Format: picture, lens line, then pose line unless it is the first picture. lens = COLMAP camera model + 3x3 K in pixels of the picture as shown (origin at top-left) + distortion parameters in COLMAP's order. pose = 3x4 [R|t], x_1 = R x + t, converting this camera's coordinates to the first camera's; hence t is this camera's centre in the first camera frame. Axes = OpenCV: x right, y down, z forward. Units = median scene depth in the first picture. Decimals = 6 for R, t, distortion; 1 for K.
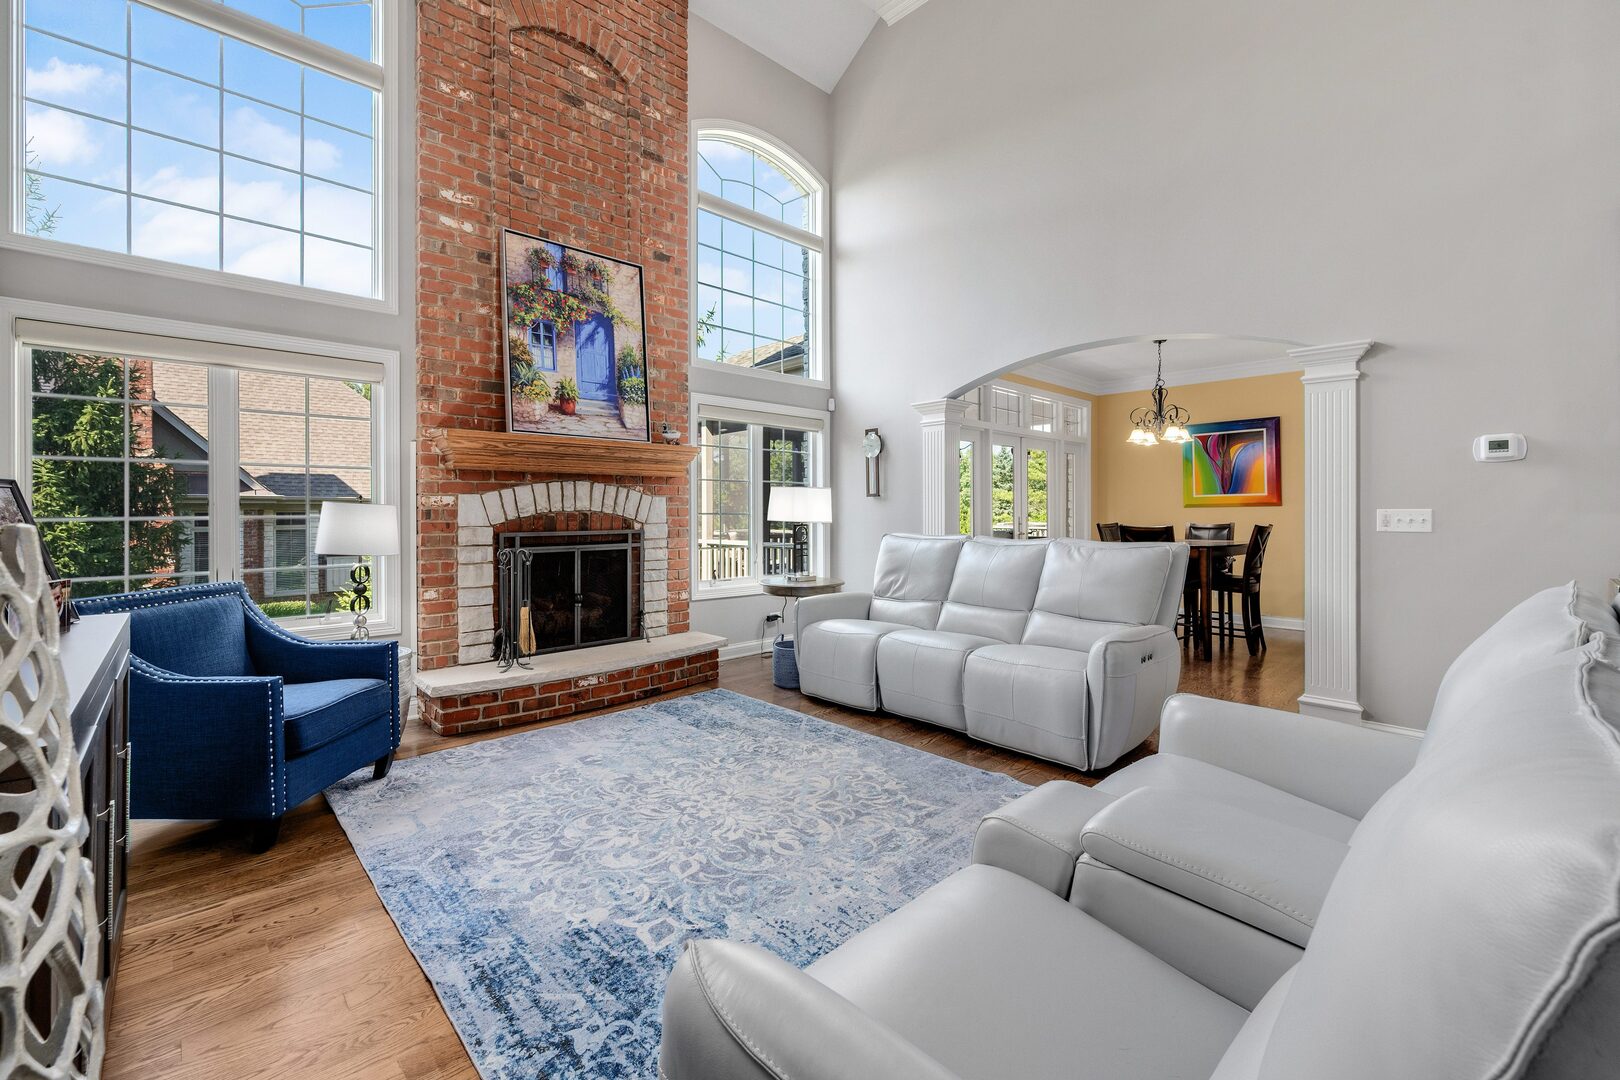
lens RADIAL K [[657.2, 0, 770.9], [0, 657.2, 506.0], [0, 0, 1]] dist [-0.002178, -0.000170]
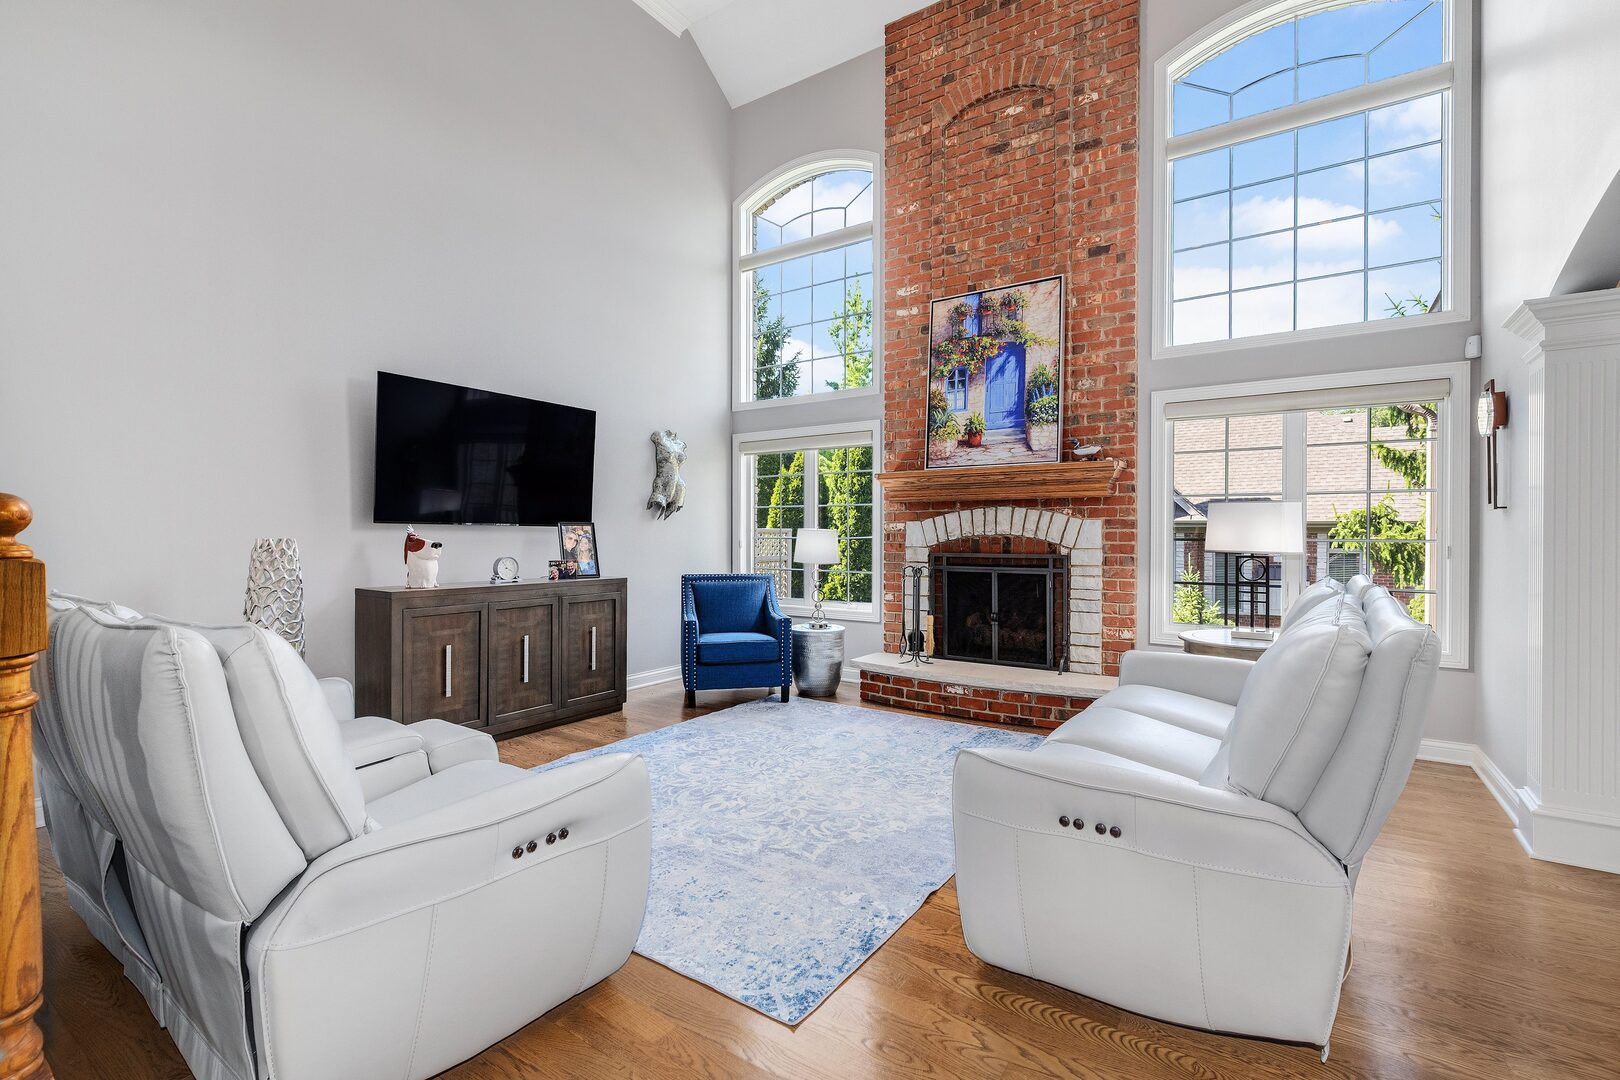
lens RADIAL K [[664.1, 0, 828.1], [0, 664.1, 528.9], [0, 0, 1]] dist [-0.000950, -0.000235]
pose [[0.292809, -0.005000, -0.956158, 0.695232], [0.005813, 0.999977, -0.003449, -0.000052], [0.956153, -0.004548, 0.292831, 0.451885]]
